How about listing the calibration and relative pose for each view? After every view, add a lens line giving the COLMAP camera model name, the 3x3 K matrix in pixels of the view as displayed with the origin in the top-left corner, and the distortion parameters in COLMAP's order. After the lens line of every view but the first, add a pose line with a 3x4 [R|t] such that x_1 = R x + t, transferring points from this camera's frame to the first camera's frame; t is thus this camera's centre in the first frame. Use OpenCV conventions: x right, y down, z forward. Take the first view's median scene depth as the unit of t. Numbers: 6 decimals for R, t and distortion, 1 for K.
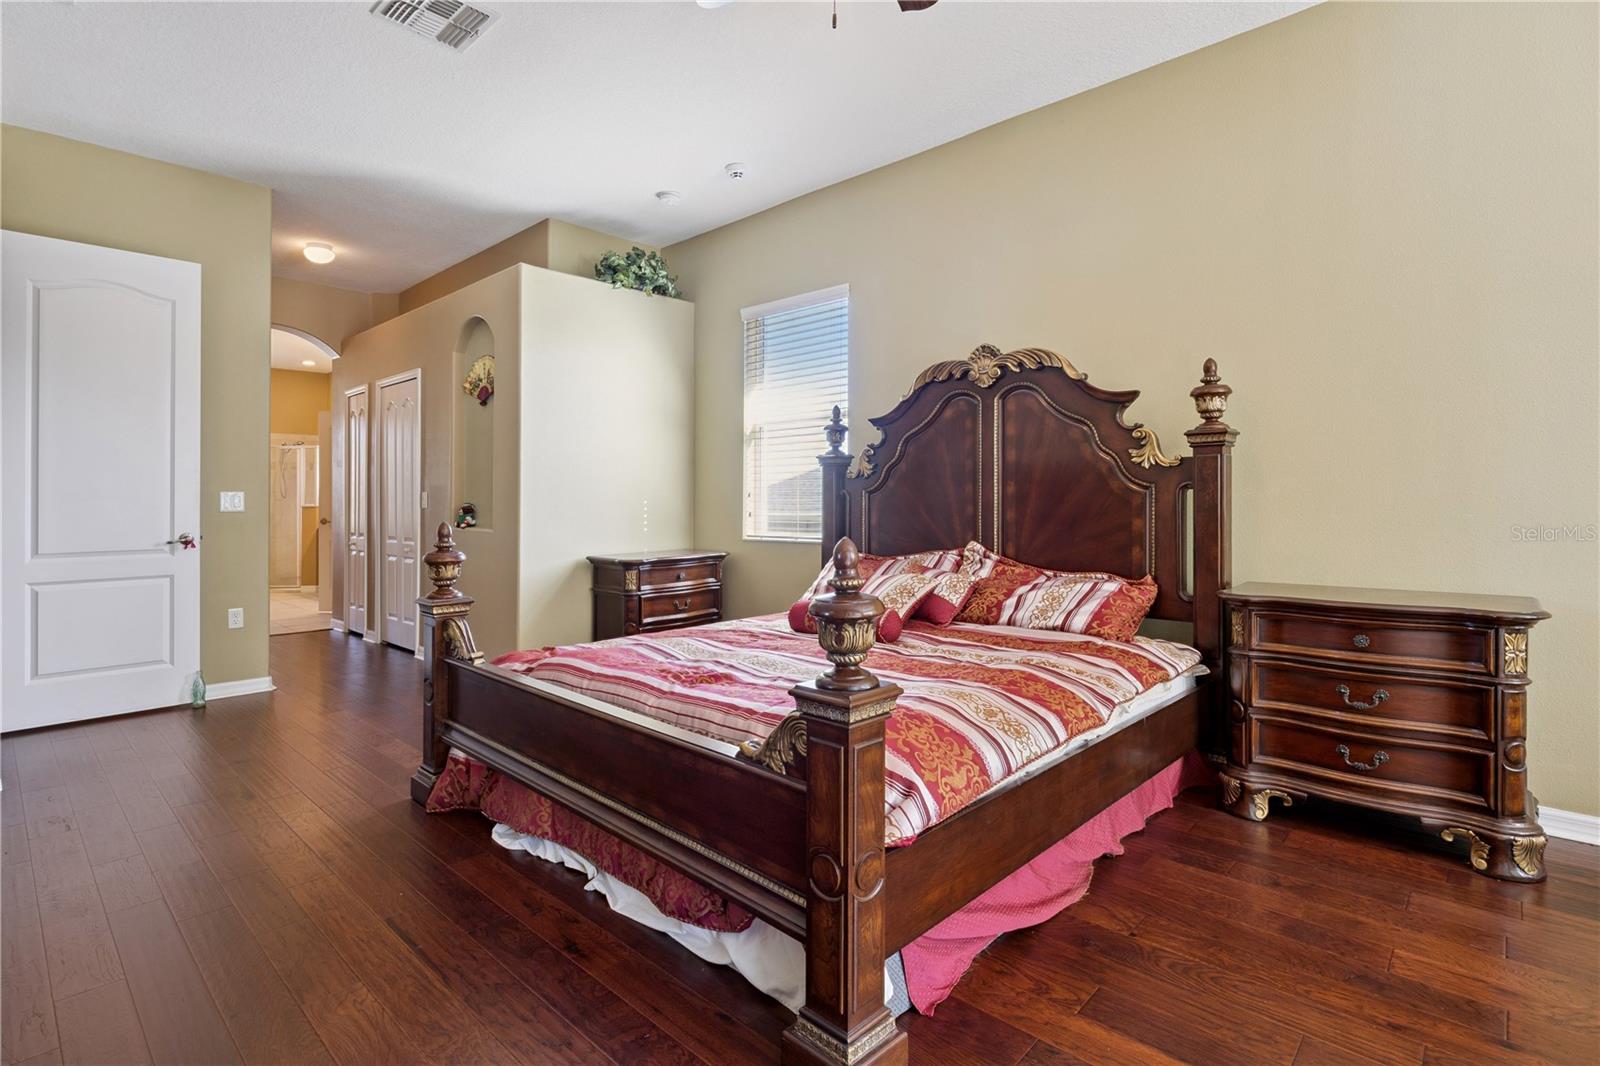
lens RADIAL K [[756.6, 0, 794.1], [0, 756.6, 494.8], [0, 0, 1]] dist [-0.002041, 0.000158]
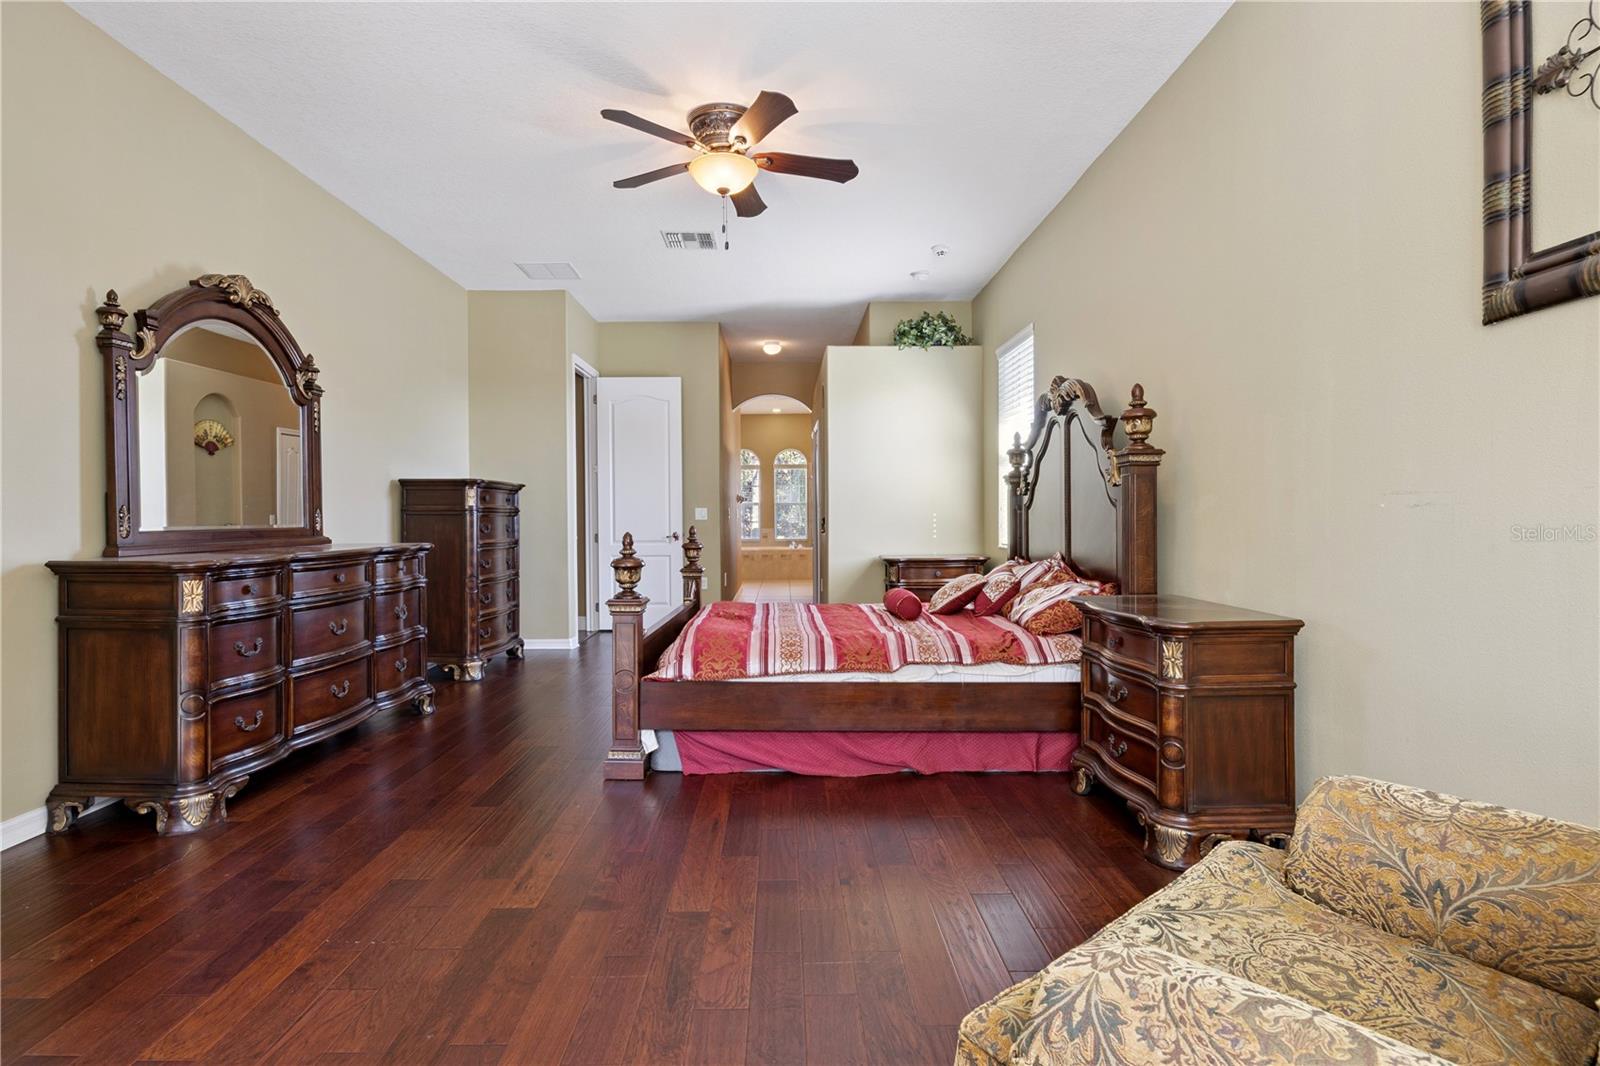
lens RADIAL K [[785.6, 0, 793.1], [0, 785.6, 509.7], [0, 0, 1]] dist [0.001369, 0.001289]
pose [[0.703828, -0.000804, -0.710370, 0.676610], [0.003905, 0.999989, 0.002737, -0.004322], [0.710360, -0.004700, 0.703823, -0.089656]]
